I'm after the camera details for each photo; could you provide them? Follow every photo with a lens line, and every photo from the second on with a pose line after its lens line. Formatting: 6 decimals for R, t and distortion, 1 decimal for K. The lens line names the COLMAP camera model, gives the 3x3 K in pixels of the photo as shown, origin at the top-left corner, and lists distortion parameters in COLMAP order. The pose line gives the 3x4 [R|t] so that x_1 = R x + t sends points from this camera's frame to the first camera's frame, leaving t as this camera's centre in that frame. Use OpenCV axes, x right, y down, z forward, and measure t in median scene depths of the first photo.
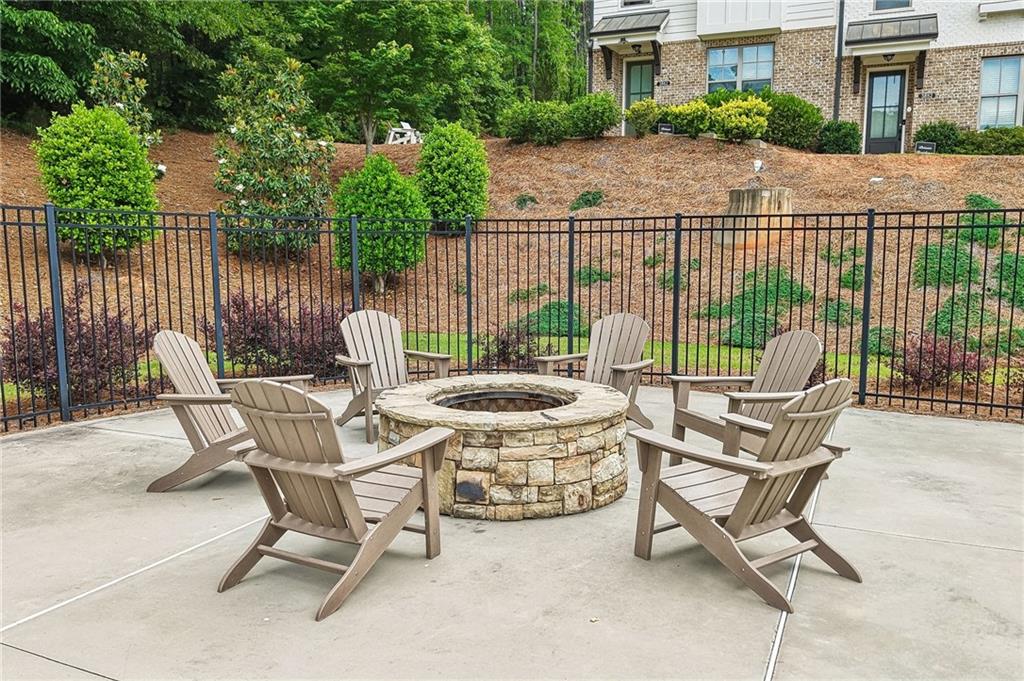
lens RADIAL K [[805.1, 0, 512.0], [0, 805.1, 340.5], [0, 0, 1]] dist [0.002219, -0.004946]
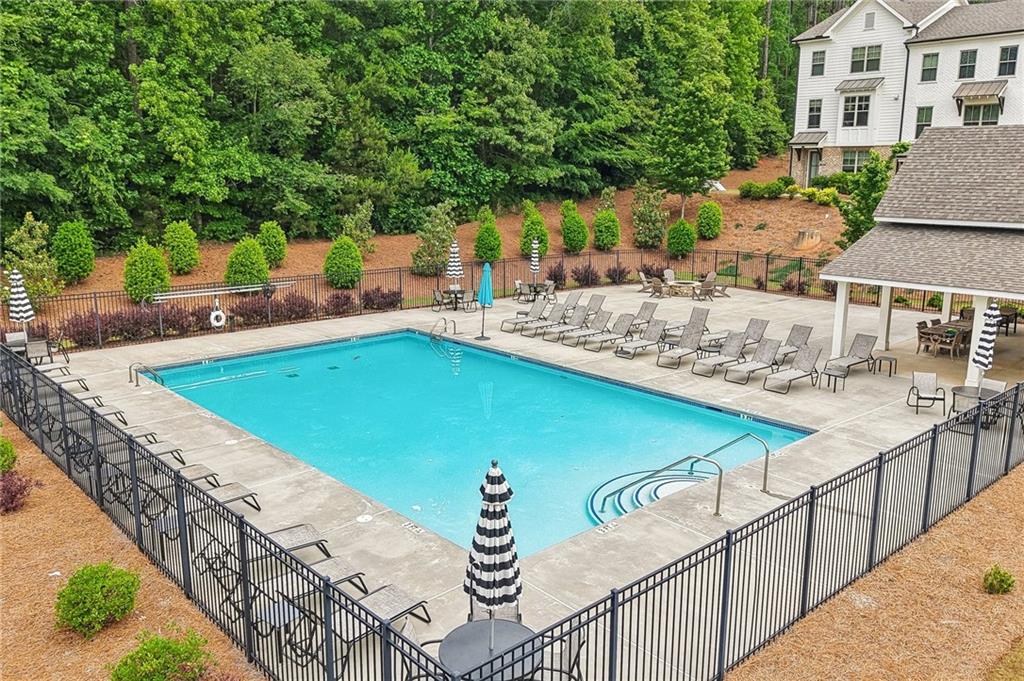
lens RADIAL K [[805.1, 0, 512.0], [0, 805.1, 340.5], [0, 0, 1]] dist [0.002219, -0.004946]
pose [[0.912970, 0.086580, -0.398734, 0.383871], [-0.052703, 0.994064, 0.095176, -0.006260], [0.404608, -0.065879, 0.912114, -1.600549]]
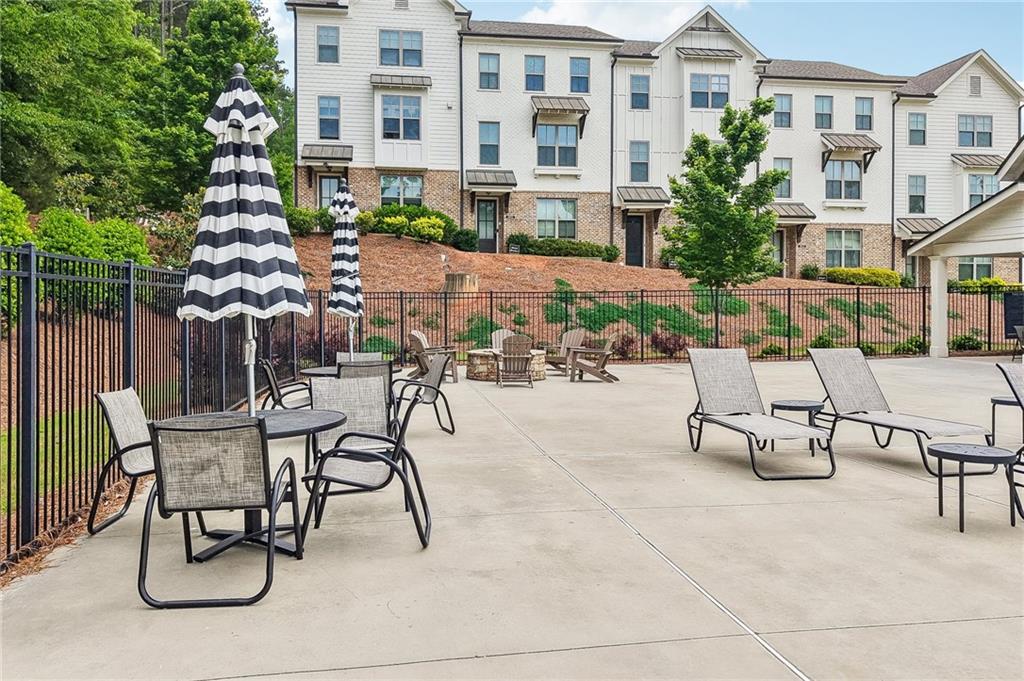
lens RADIAL K [[805.1, 0, 512.0], [0, 805.1, 340.5], [0, 0, 1]] dist [0.002219, -0.004946]
pose [[0.839710, -0.025941, 0.542416, -0.420432], [0.065539, 0.996398, -0.053808, 0.050009], [-0.539066, 0.080732, 0.838385, -0.417849]]
